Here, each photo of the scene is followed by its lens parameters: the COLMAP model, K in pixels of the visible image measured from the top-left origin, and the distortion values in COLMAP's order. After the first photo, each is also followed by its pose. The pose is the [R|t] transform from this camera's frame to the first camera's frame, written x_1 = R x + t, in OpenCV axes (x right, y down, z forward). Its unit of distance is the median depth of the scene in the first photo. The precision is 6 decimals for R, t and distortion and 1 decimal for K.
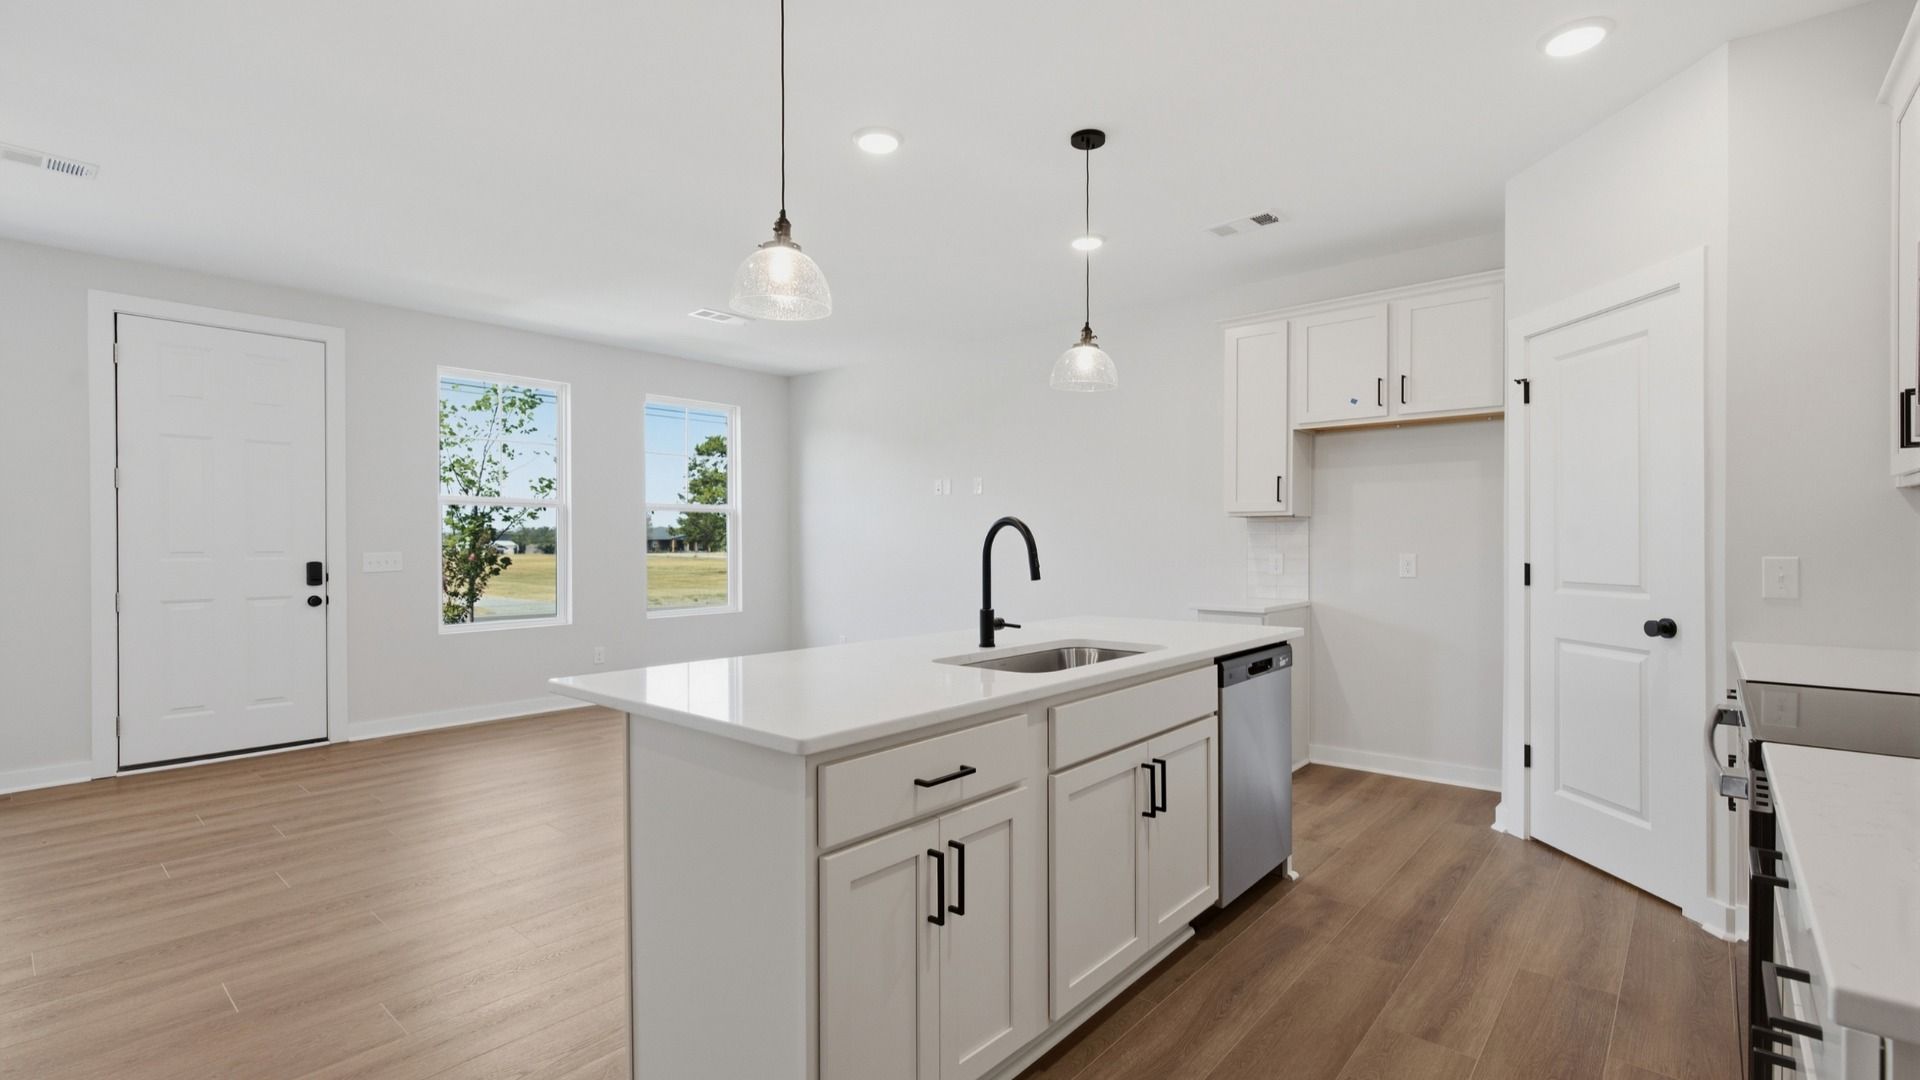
lens RADIAL K [[859.7, 0, 963.7], [0, 859.7, 546.1], [0, 0, 1]] dist [0.001467, 0.000262]
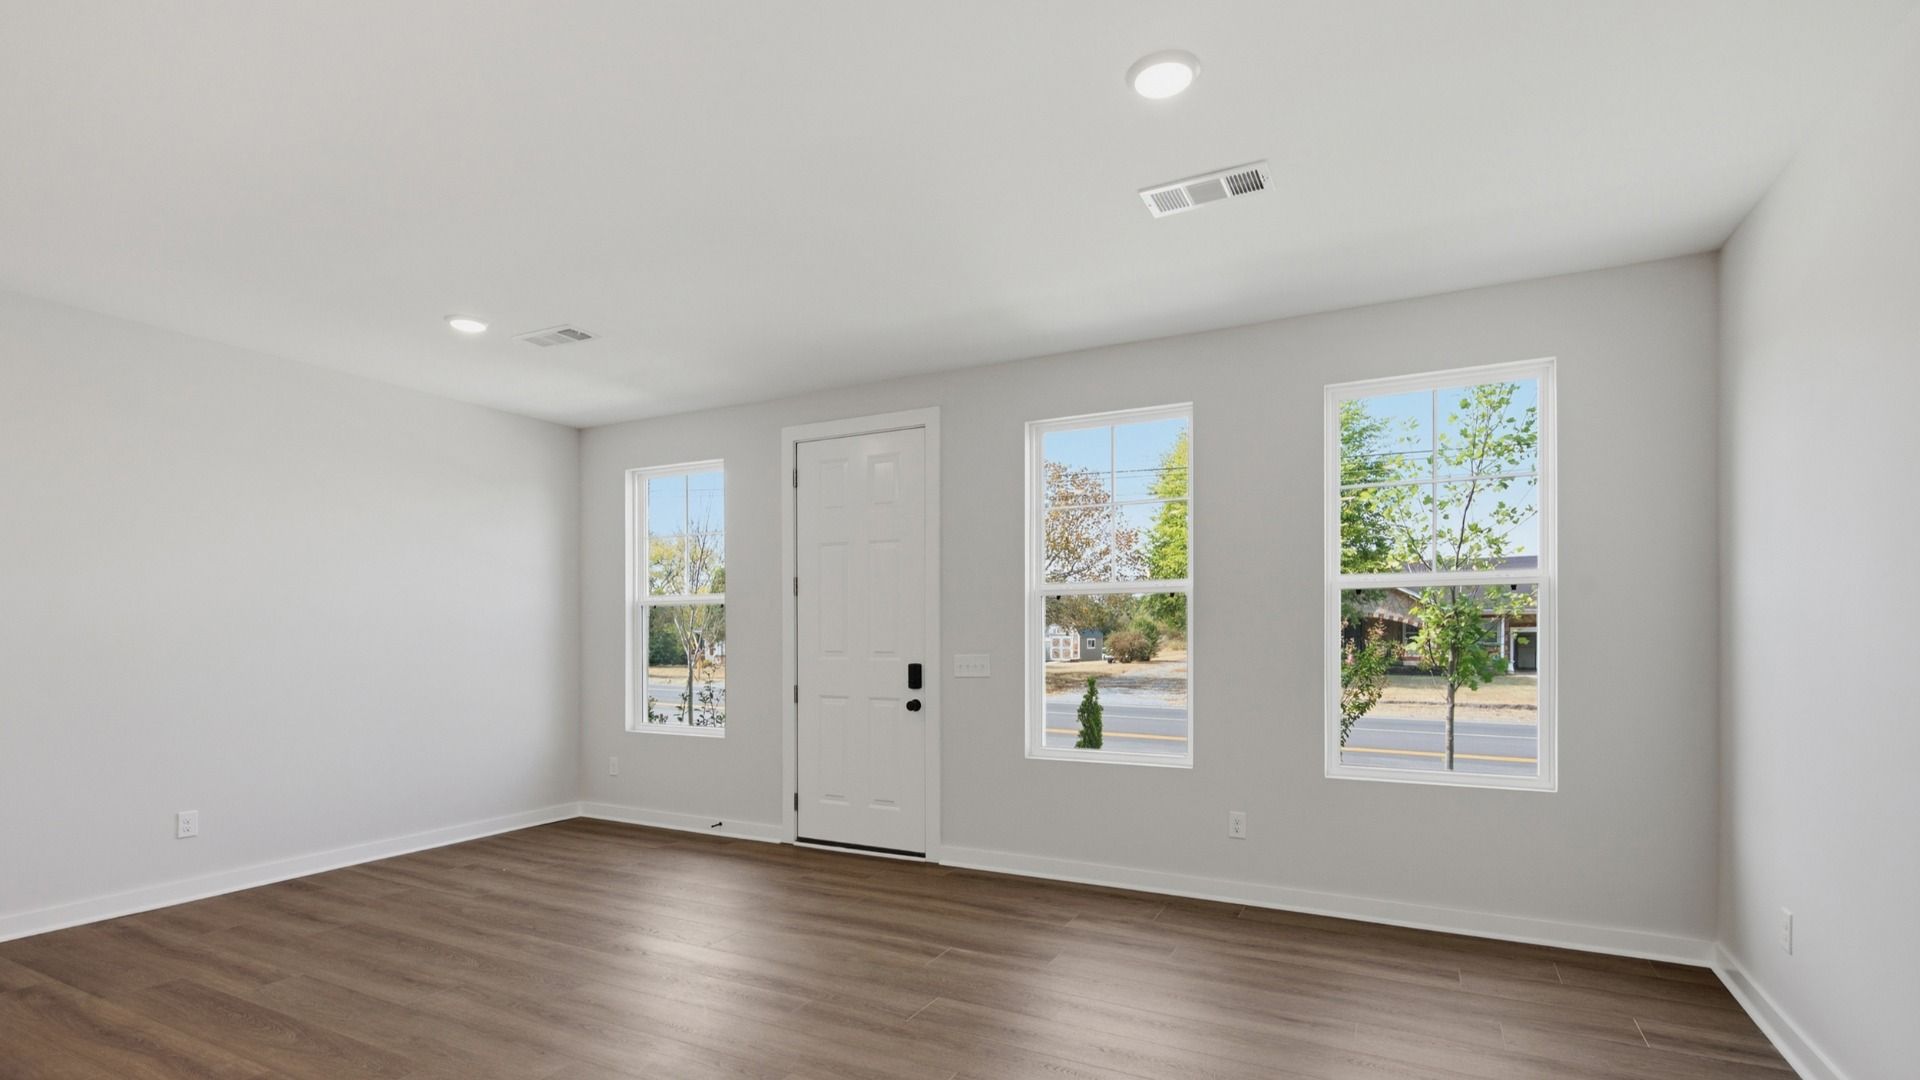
lens RADIAL K [[910.2, 0, 947.4], [0, 910.2, 634.9], [0, 0, 1]] dist [0.001506, 0.000140]
pose [[0.220186, 0.002499, -0.975455, 0.219274], [-0.004702, 0.999988, 0.001501, -0.014621], [0.975447, 0.004256, 0.220195, 0.812422]]
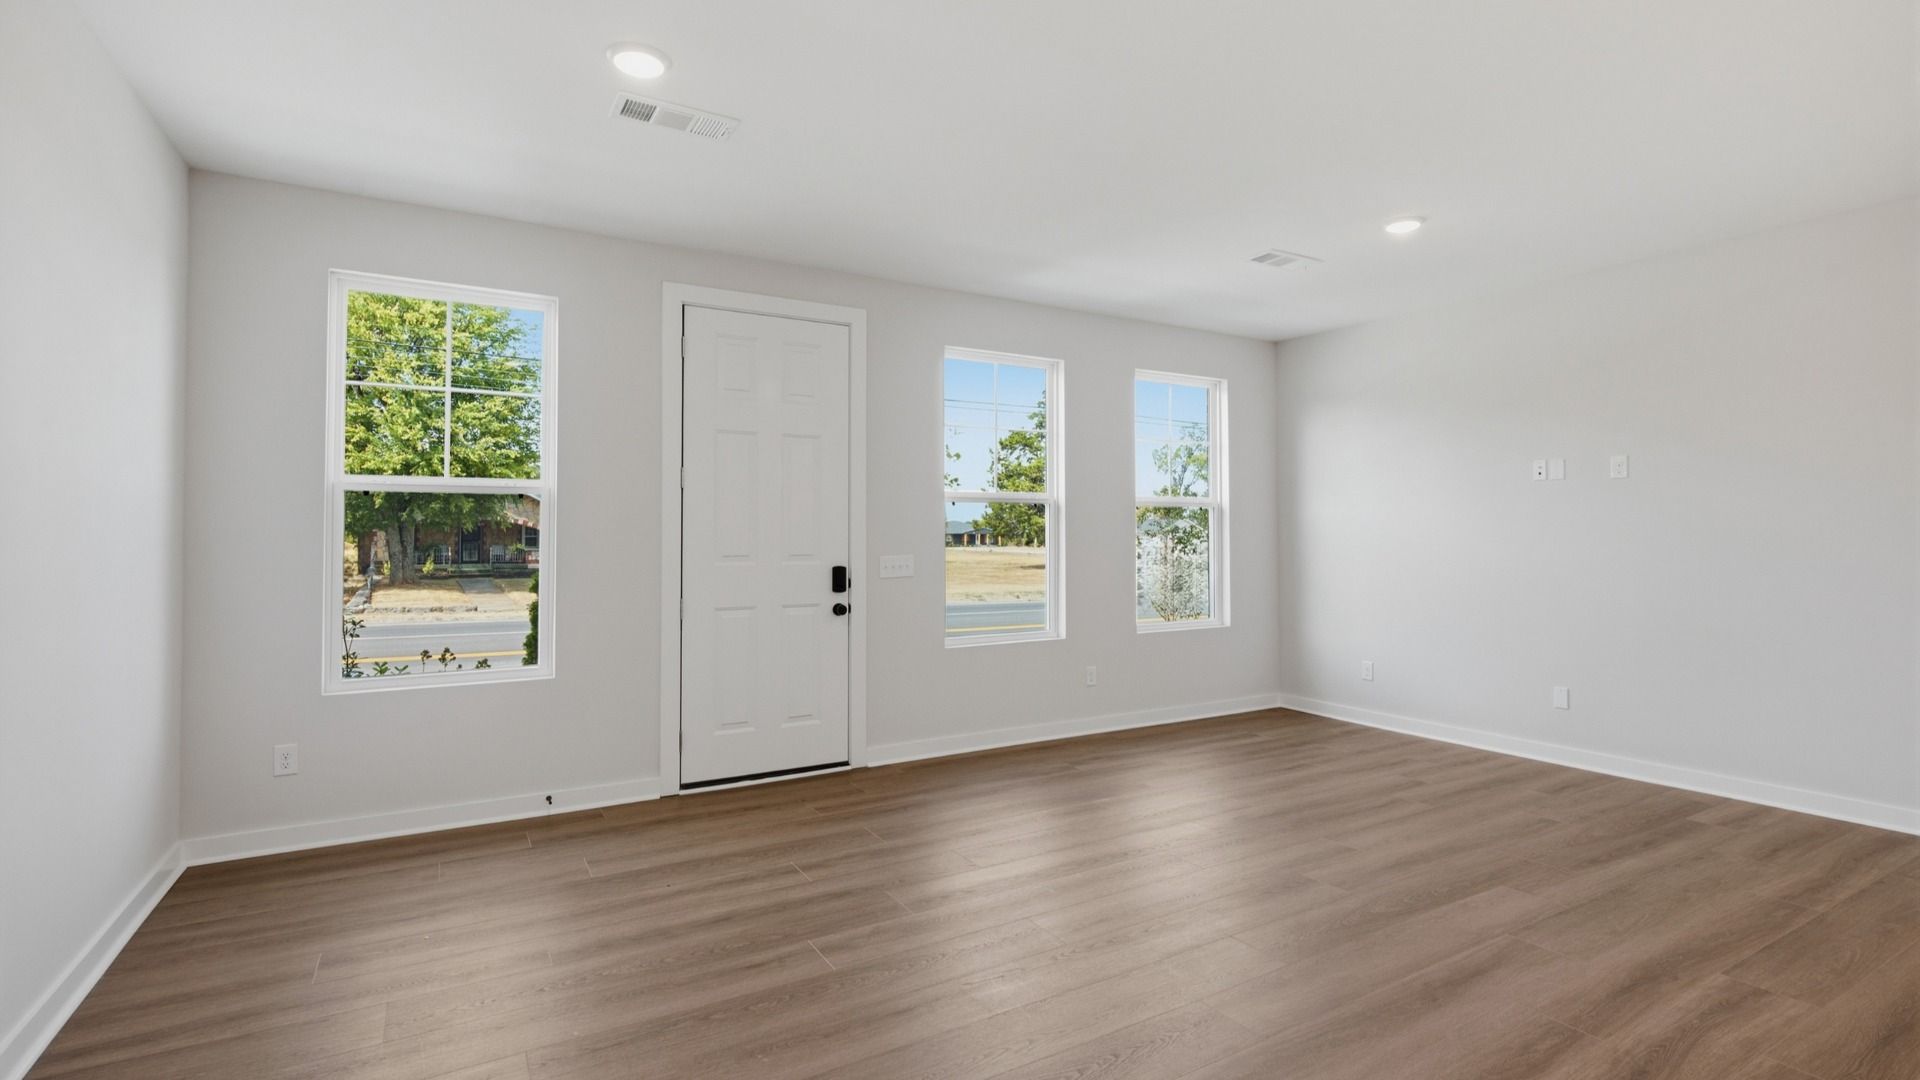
lens RADIAL K [[883.0, 0, 958.3], [0, 883.0, 512.7], [0, 0, 1]] dist [-0.031590, 0.000134]
pose [[0.949118, -0.009515, -0.314778, -0.341381], [-0.000118, 0.999533, -0.030570, -0.009614], [0.314922, 0.029052, 0.948673, 0.155754]]
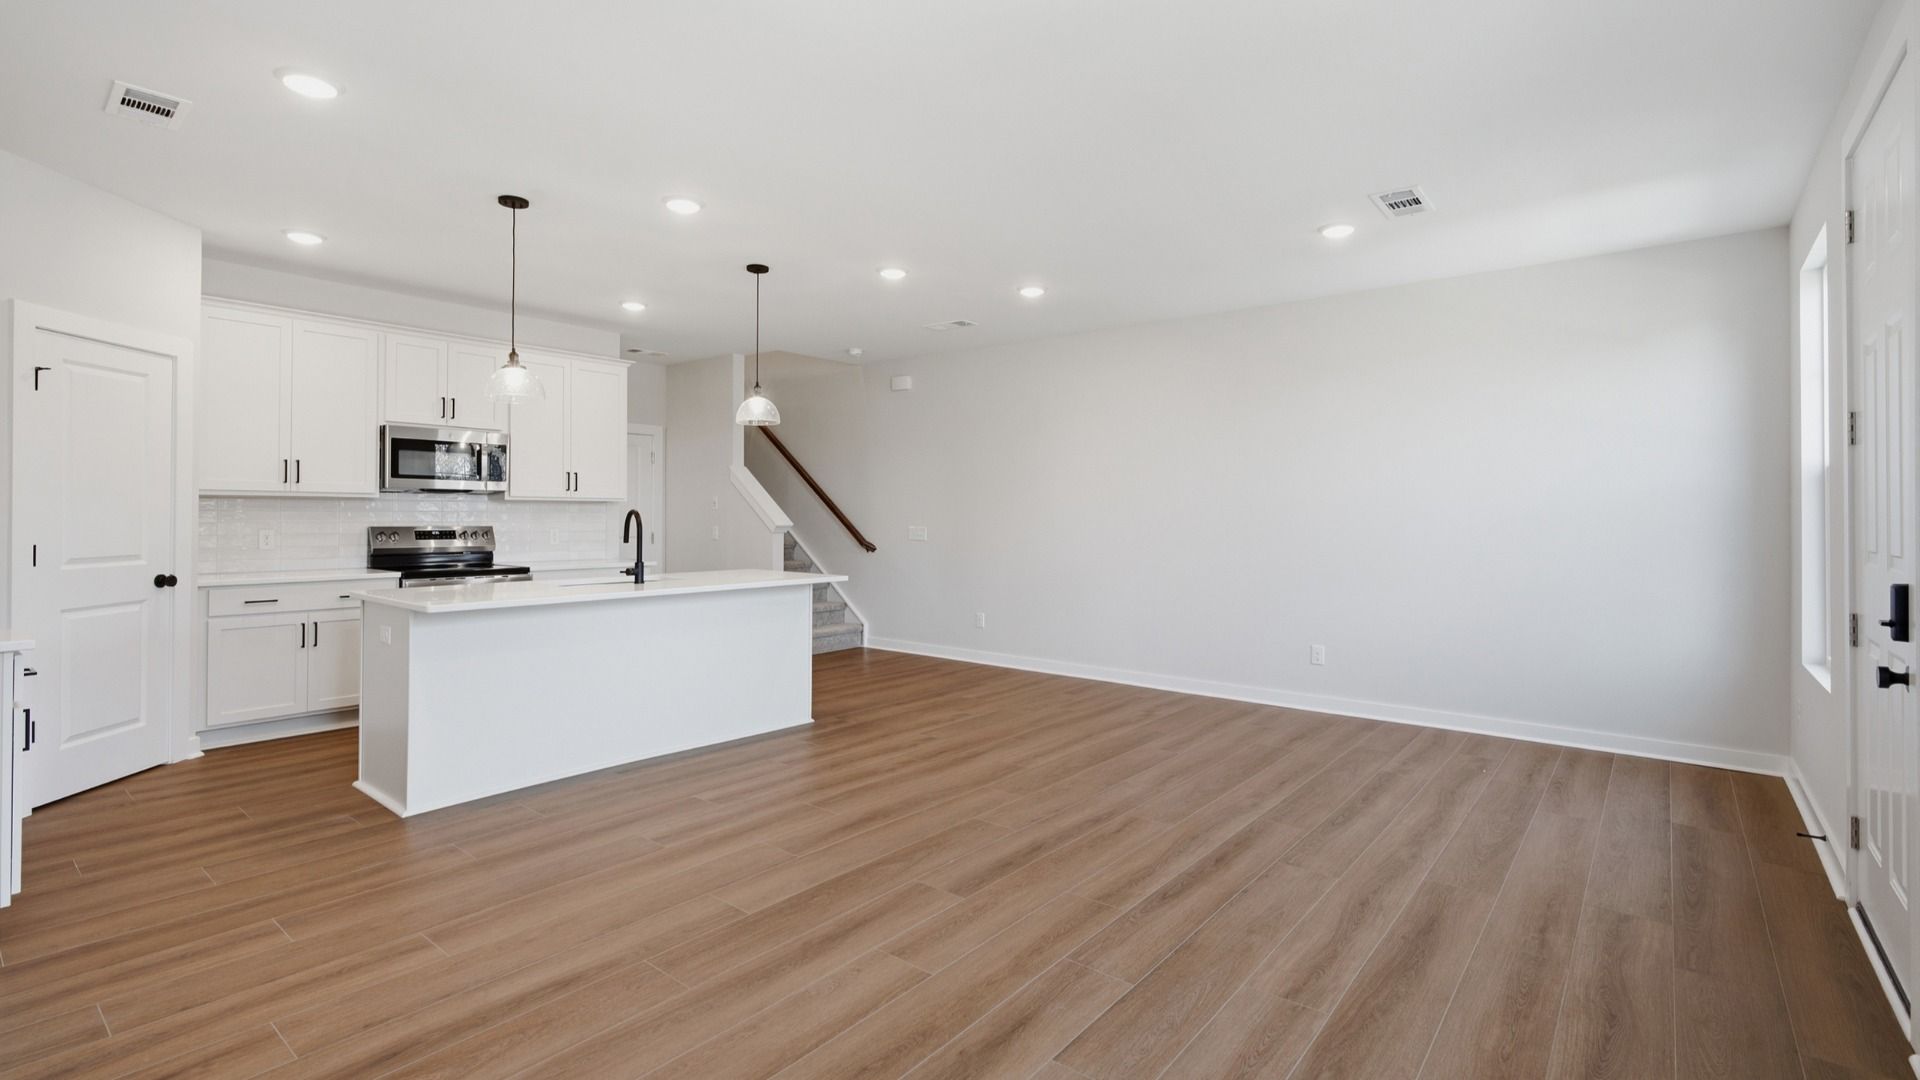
lens RADIAL K [[835.3, 0, 948.9], [0, 835.3, 512.4], [0, 0, 1]] dist [0.001513, 0.000310]
pose [[-0.999521, -0.002063, -0.030893, -0.279379], [-0.002005, 0.999996, -0.001902, -0.013104], [0.030897, -0.001839, -0.999521, 1.380369]]
